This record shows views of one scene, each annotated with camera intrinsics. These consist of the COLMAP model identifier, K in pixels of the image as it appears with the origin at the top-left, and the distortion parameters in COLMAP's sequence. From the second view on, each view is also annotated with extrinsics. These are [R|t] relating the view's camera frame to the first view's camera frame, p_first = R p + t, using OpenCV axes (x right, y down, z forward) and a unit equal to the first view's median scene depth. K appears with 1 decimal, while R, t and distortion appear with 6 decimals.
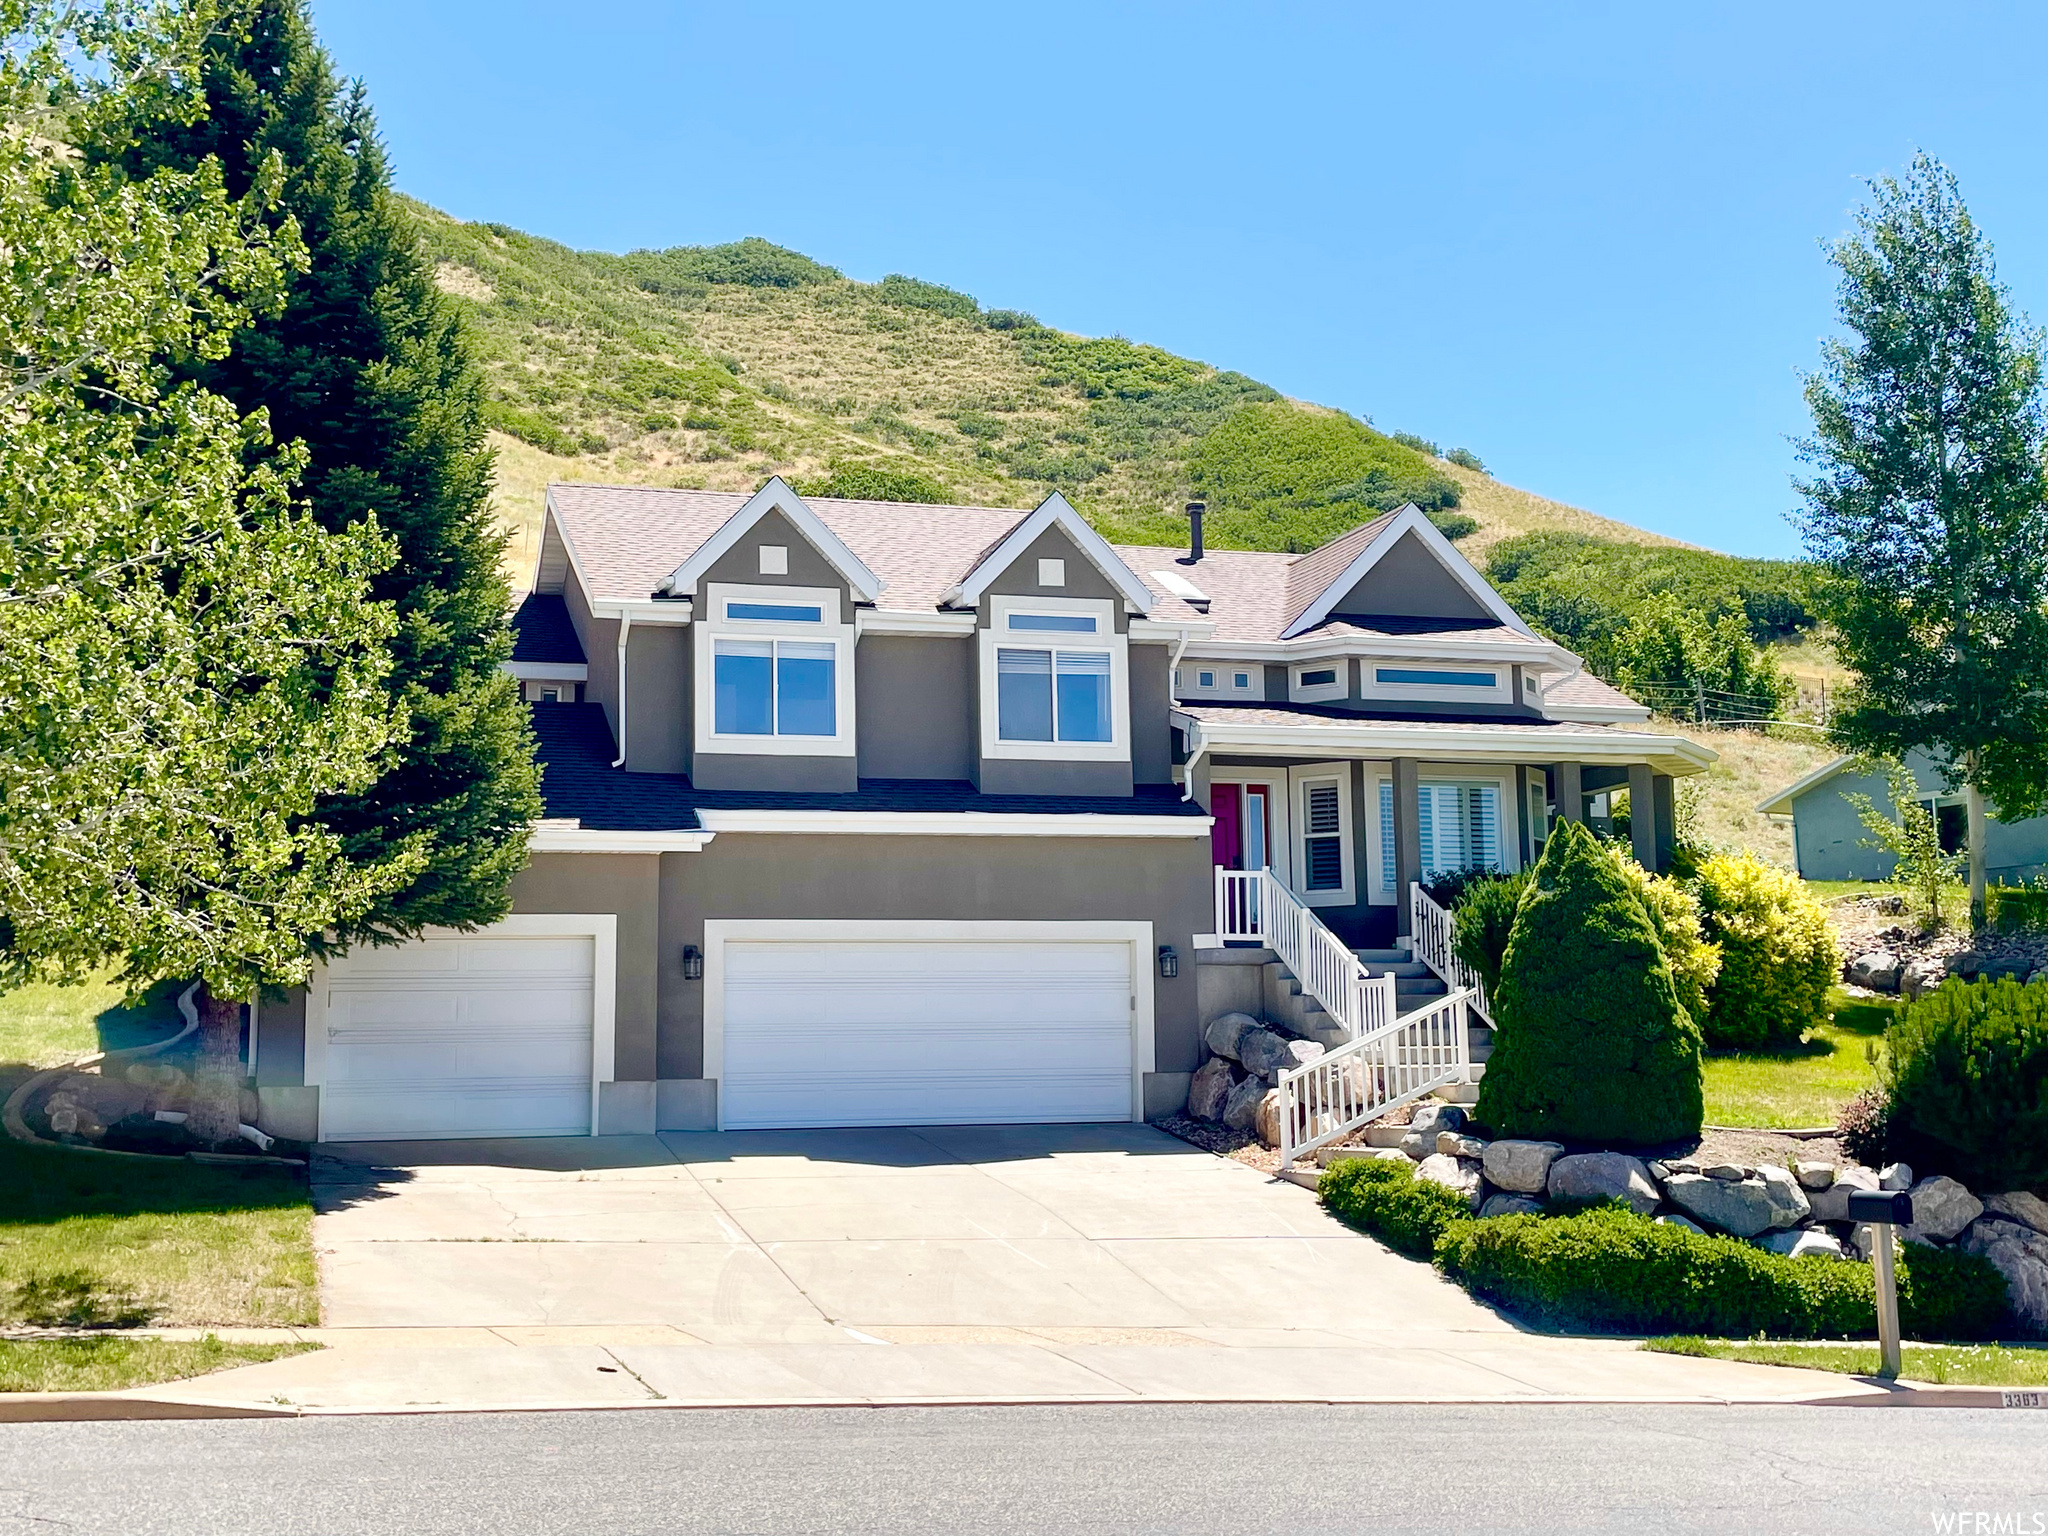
lens RADIAL K [[2373.3, 0, 1019.0], [0, 2373.3, 778.0], [0, 0, 1]] dist [0.077849, 0.000000]
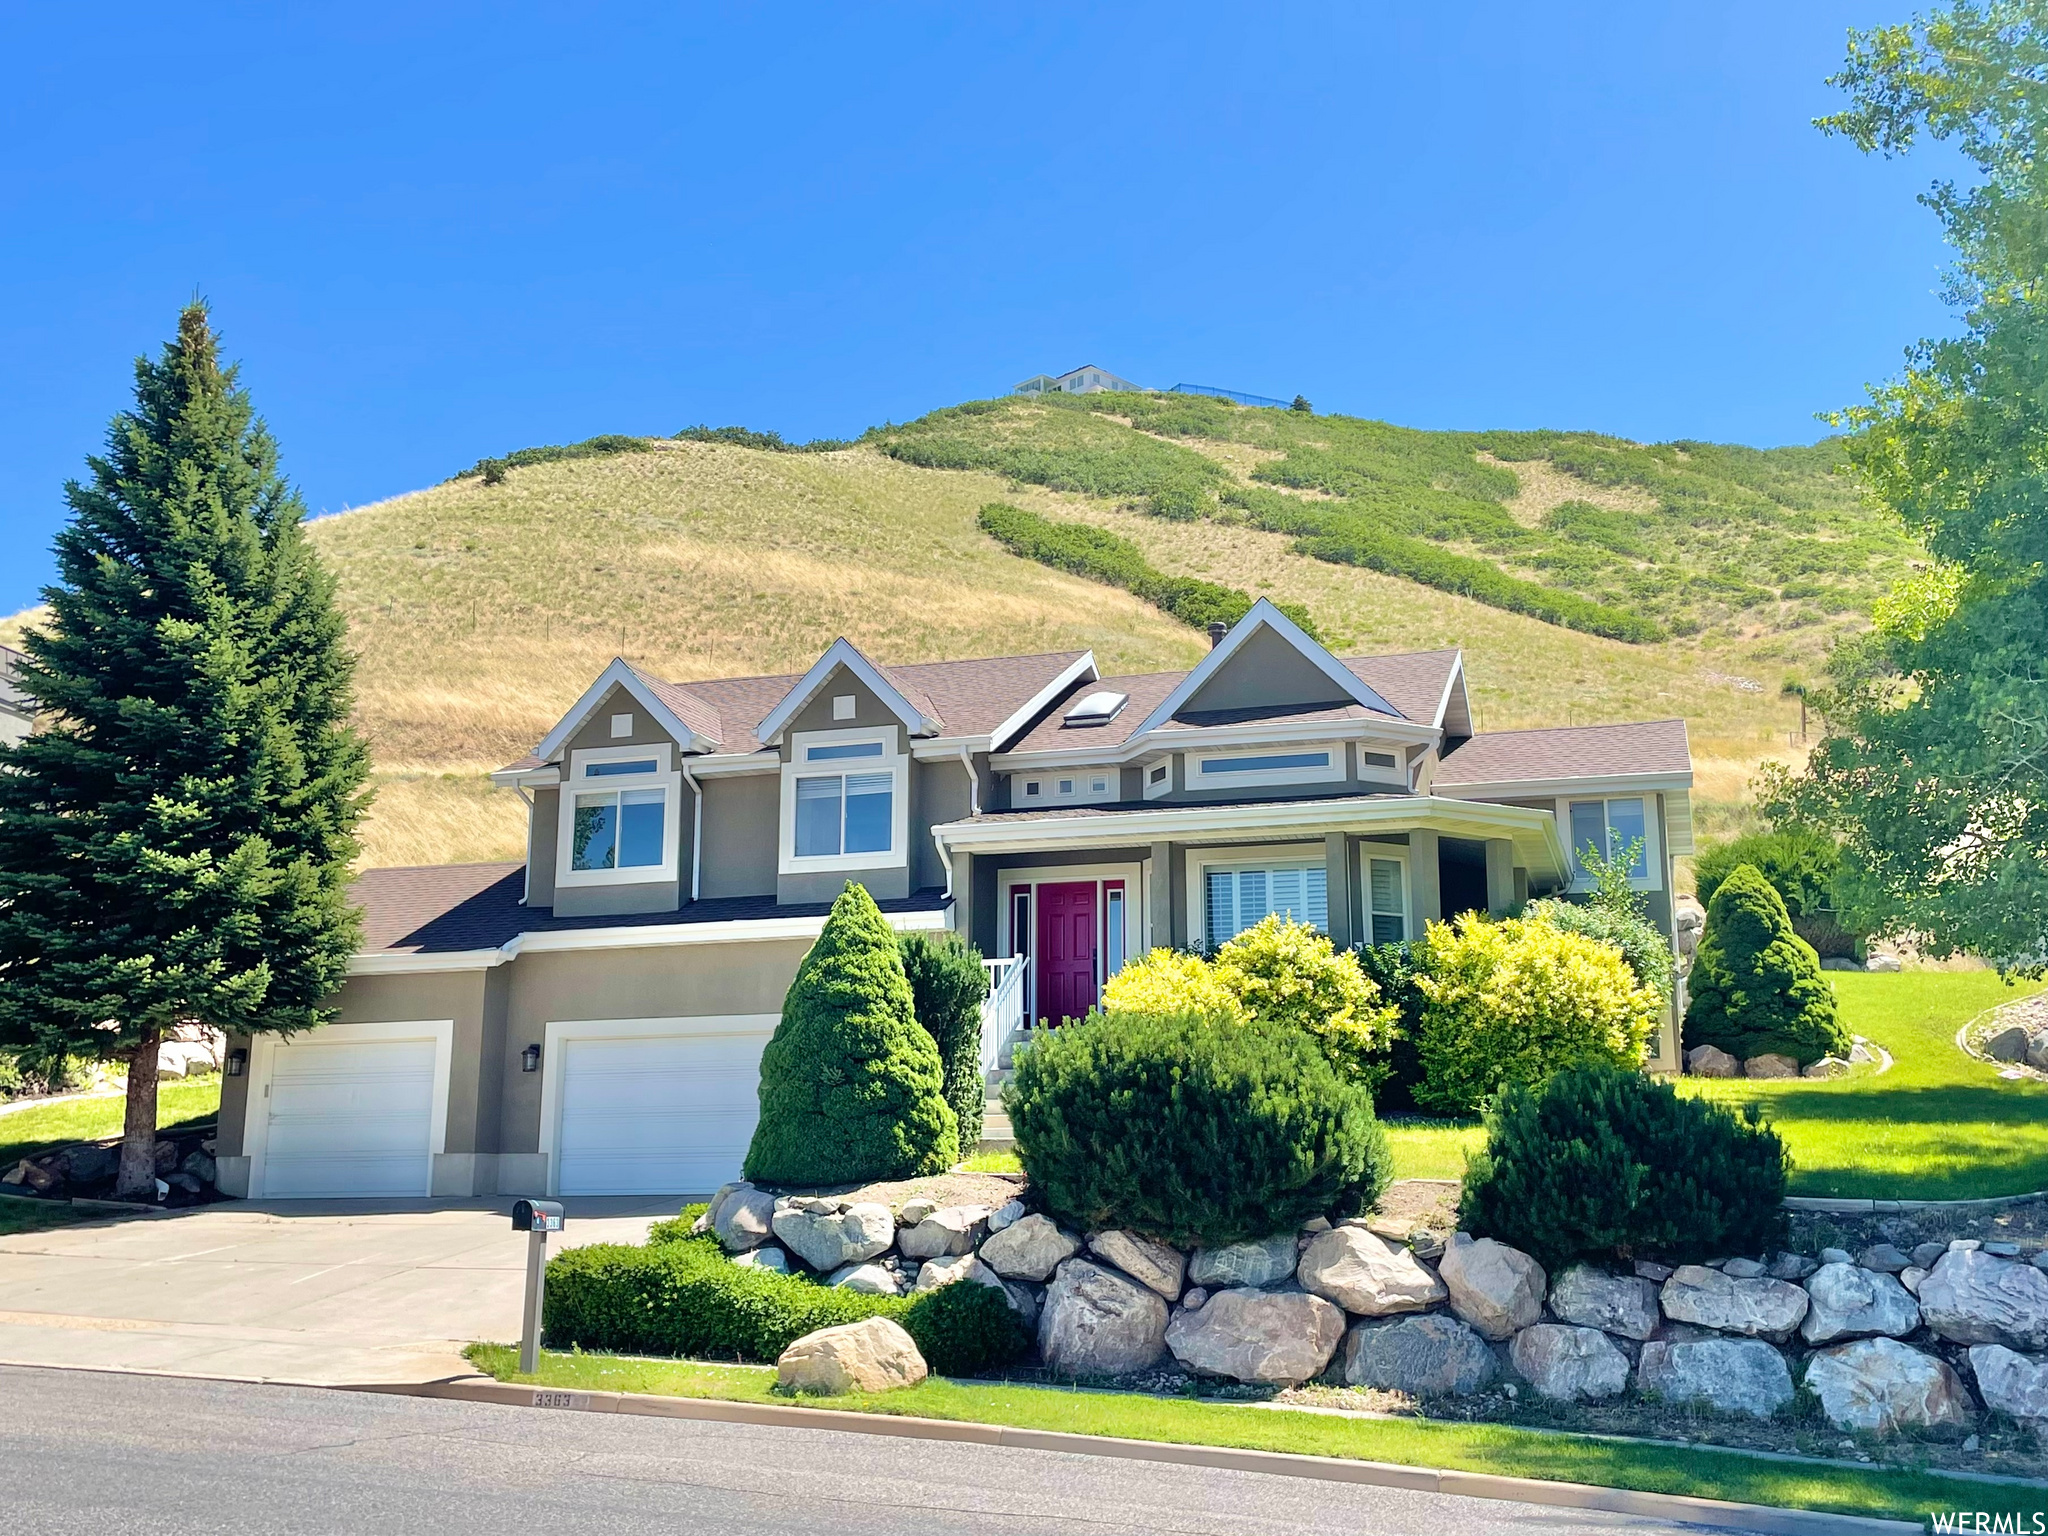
lens RADIAL K [[2157.6, 0, 1036.6], [0, 2157.6, 760.5], [0, 0, 1]] dist [0.108309, 0.000000]
pose [[0.832439, -0.107692, -0.543551, 0.606259], [0.056972, 0.992368, -0.109364, 0.053763], [0.551180, 0.060072, 0.832221, 0.170977]]
